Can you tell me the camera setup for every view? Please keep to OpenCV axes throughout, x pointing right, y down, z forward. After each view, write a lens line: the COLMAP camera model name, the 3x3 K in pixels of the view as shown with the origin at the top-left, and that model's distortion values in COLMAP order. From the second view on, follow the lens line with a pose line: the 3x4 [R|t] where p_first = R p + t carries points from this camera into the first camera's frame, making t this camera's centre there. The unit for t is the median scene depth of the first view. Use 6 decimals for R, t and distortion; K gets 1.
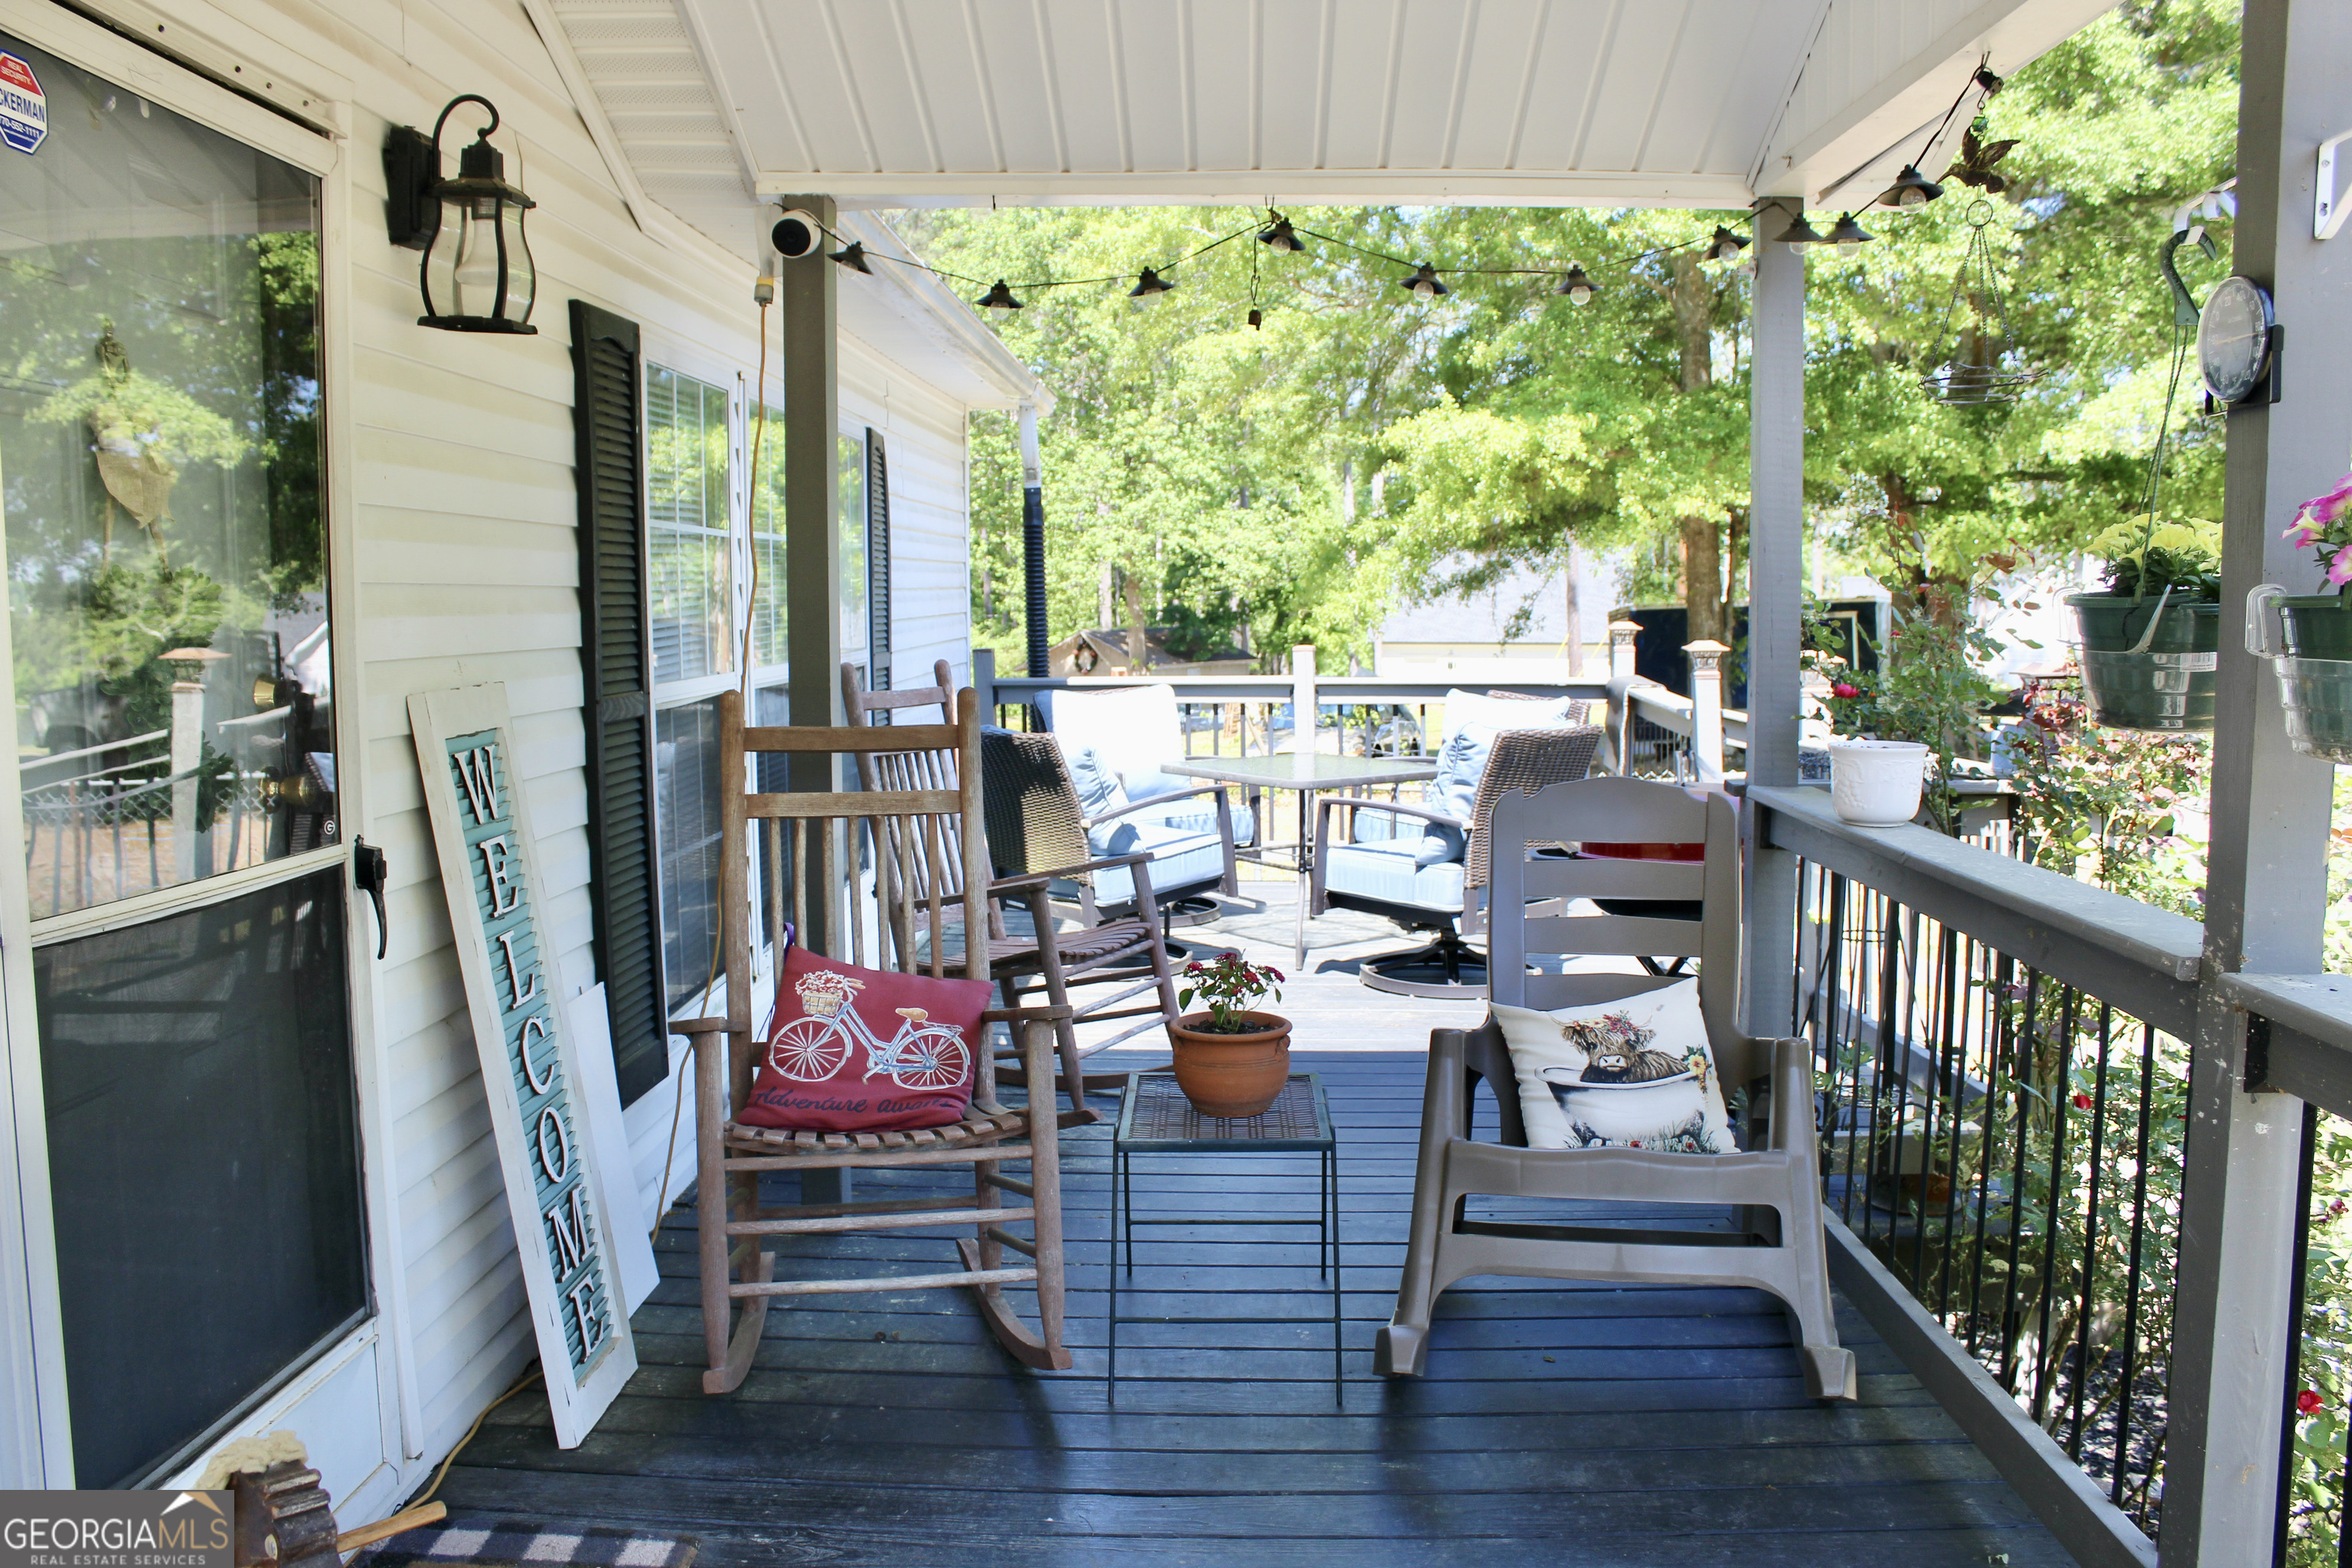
lens RADIAL K [[1970.4, 0, 1153.1], [0, 1970.4, 776.9], [0, 0, 1]] dist [-0.134242, 0.093229]
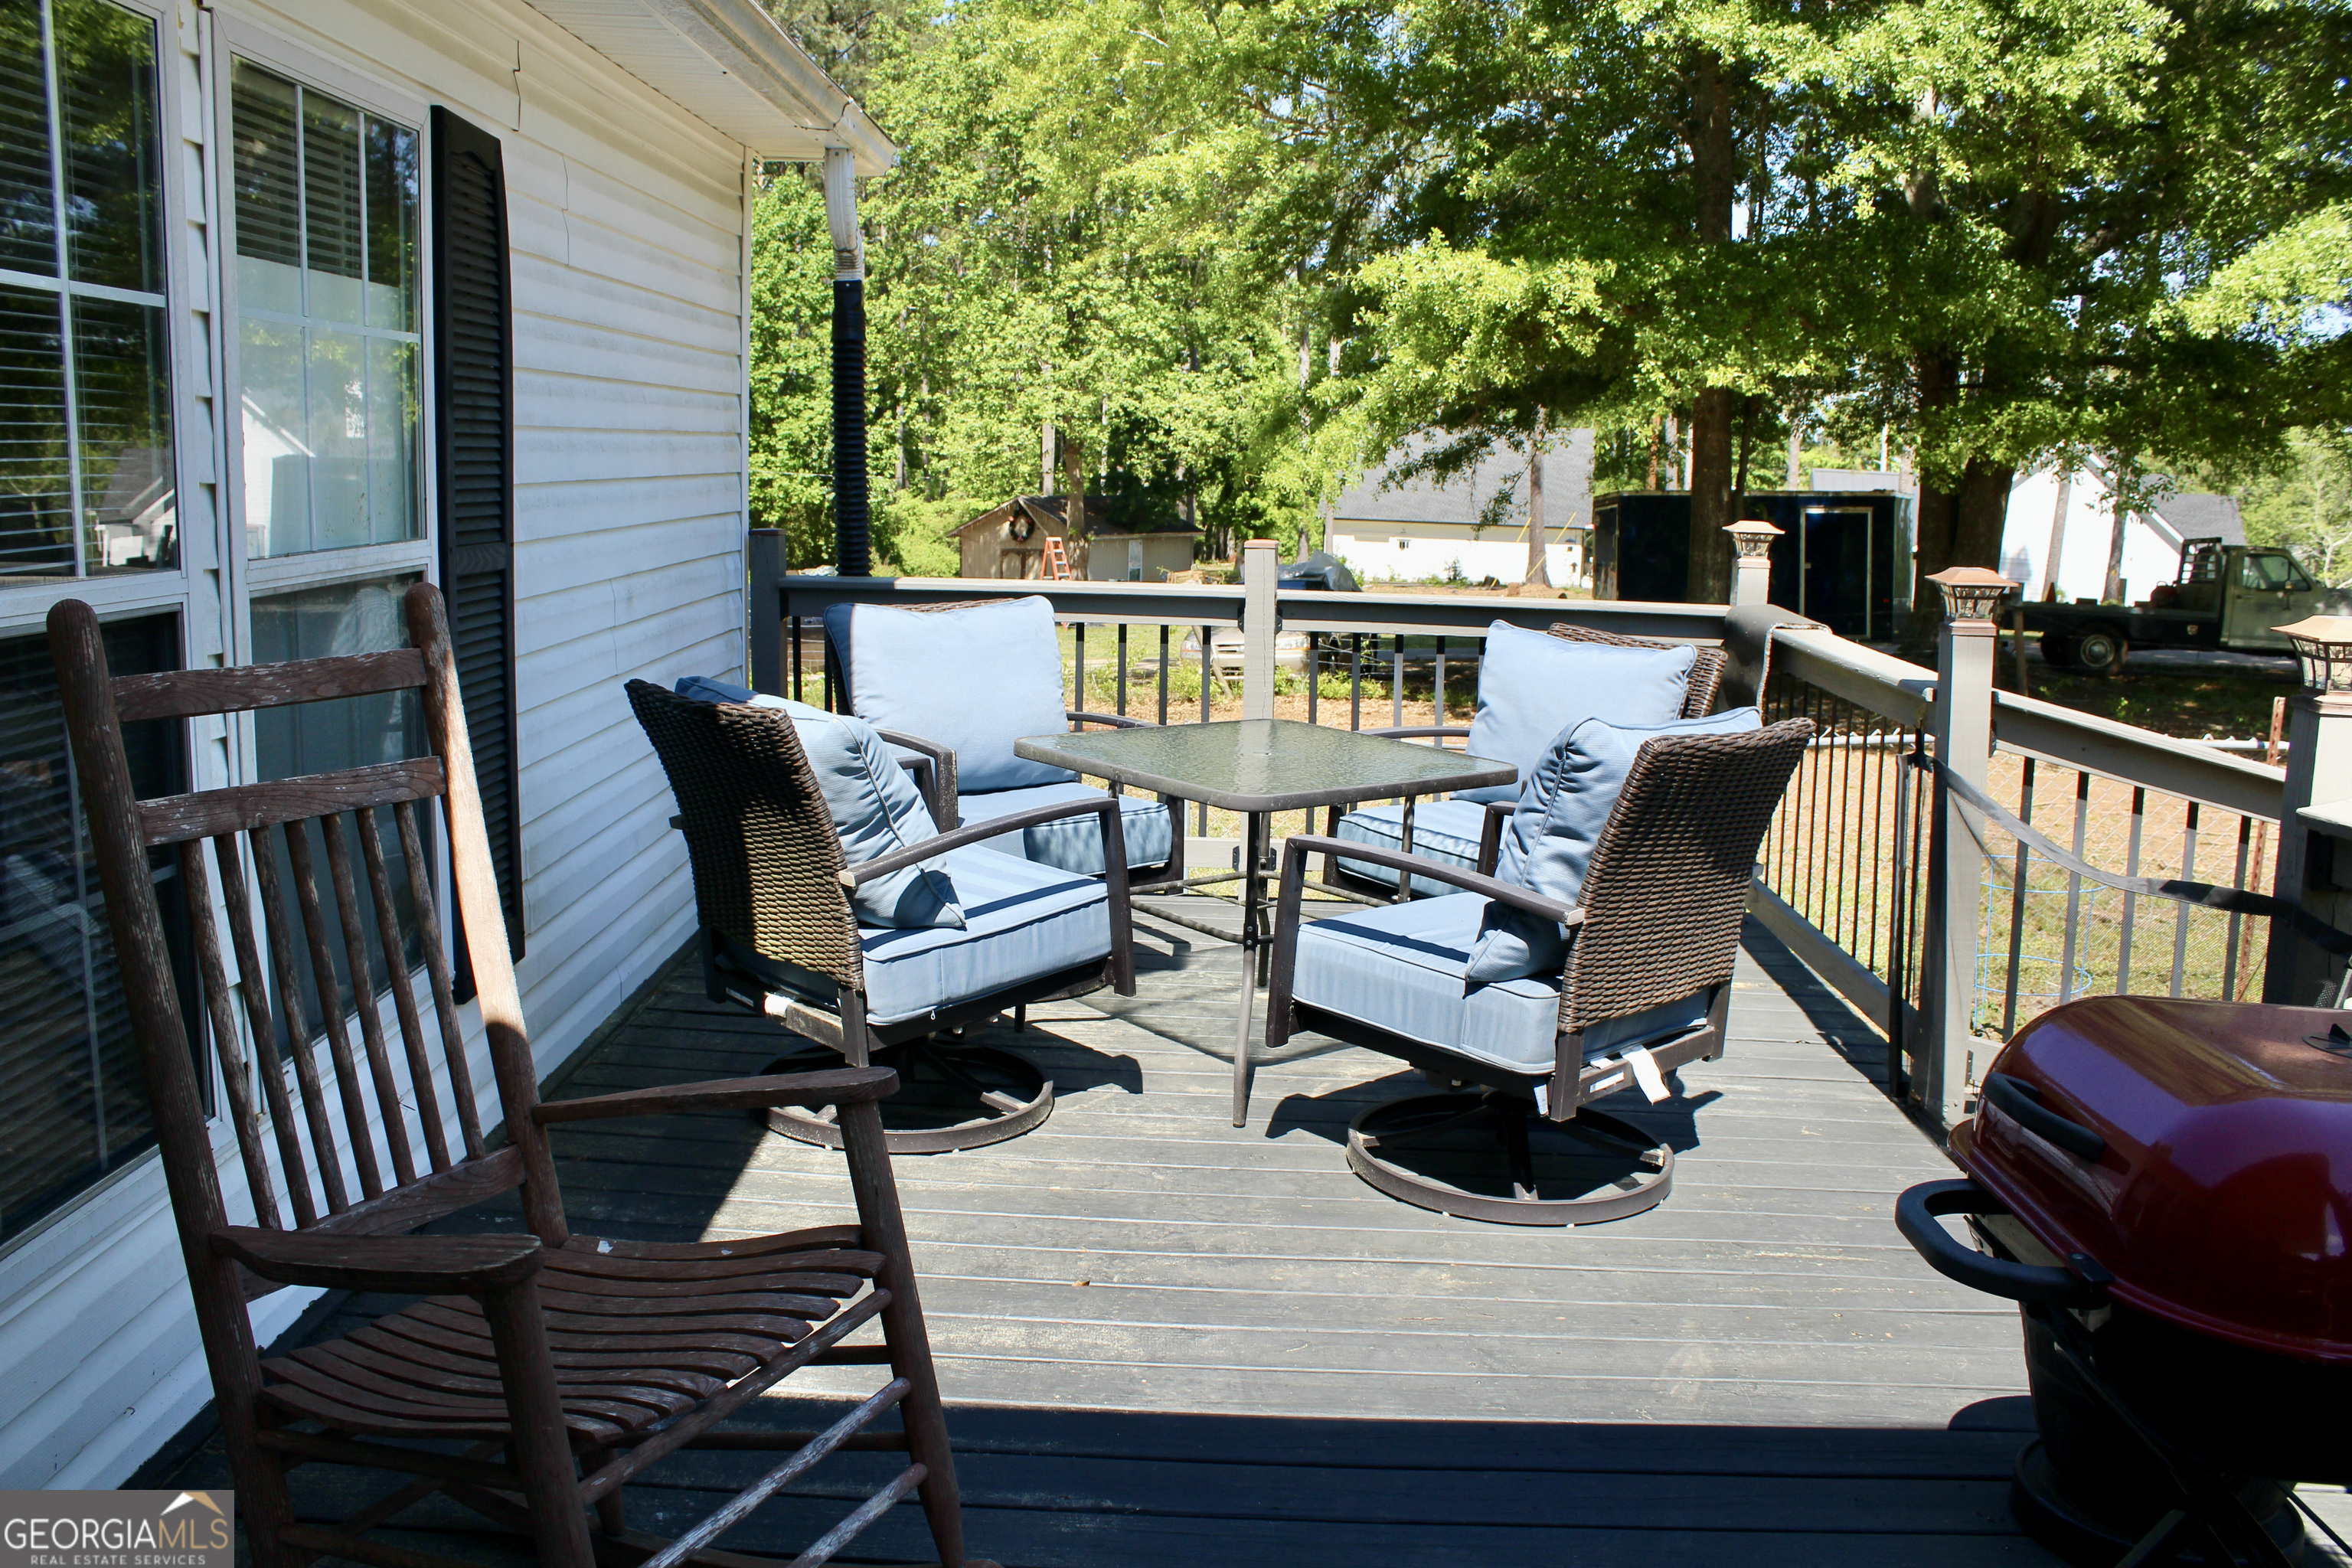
lens RADIAL K [[1970.4, 0, 1197.2], [0, 1970.4, 807.8], [0, 0, 1]] dist [-0.134242, 0.093229]
pose [[0.998235, 0.025918, 0.053438, 0.010286], [-0.030198, 0.996265, 0.080892, -0.013447], [-0.051141, -0.082363, 0.995289, 0.154348]]
